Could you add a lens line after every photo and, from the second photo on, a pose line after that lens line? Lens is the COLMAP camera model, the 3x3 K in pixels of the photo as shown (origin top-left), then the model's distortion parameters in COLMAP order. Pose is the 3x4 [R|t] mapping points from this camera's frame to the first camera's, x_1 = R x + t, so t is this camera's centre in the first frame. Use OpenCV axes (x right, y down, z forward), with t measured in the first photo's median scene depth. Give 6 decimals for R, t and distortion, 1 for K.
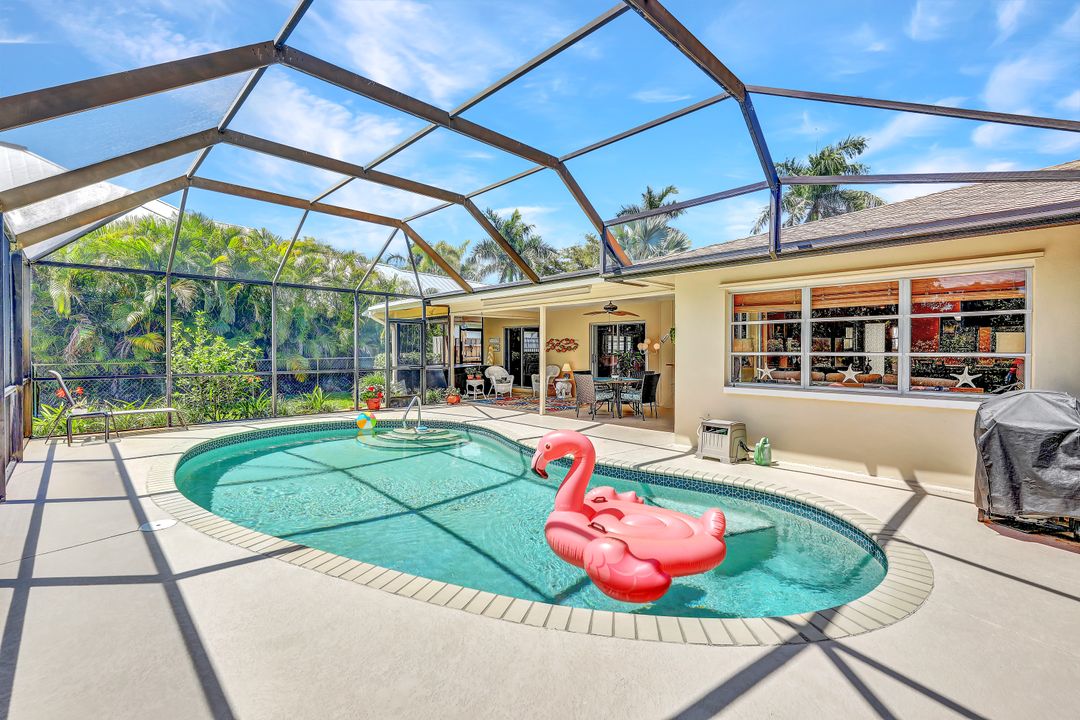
lens RADIAL K [[479.4, 0, 540.0], [0, 479.4, 360.0], [0, 0, 1]] dist [-0.002191, -0.000342]
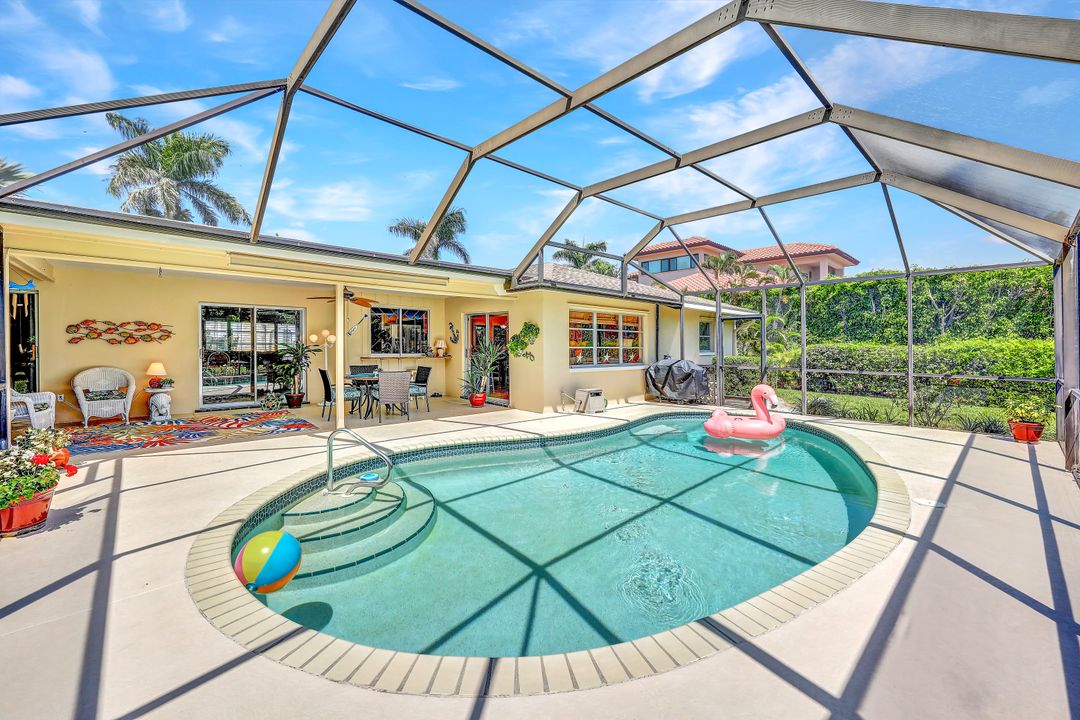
lens RADIAL K [[437.3, 0, 538.0], [0, 437.3, 341.8], [0, 0, 1]] dist [0.003937, 0.000364]
pose [[0.024527, 0.006131, 0.999680, -1.163797], [0.009731, 0.999932, -0.006371, -0.026625], [-0.999652, 0.009885, 0.024466, 1.183865]]
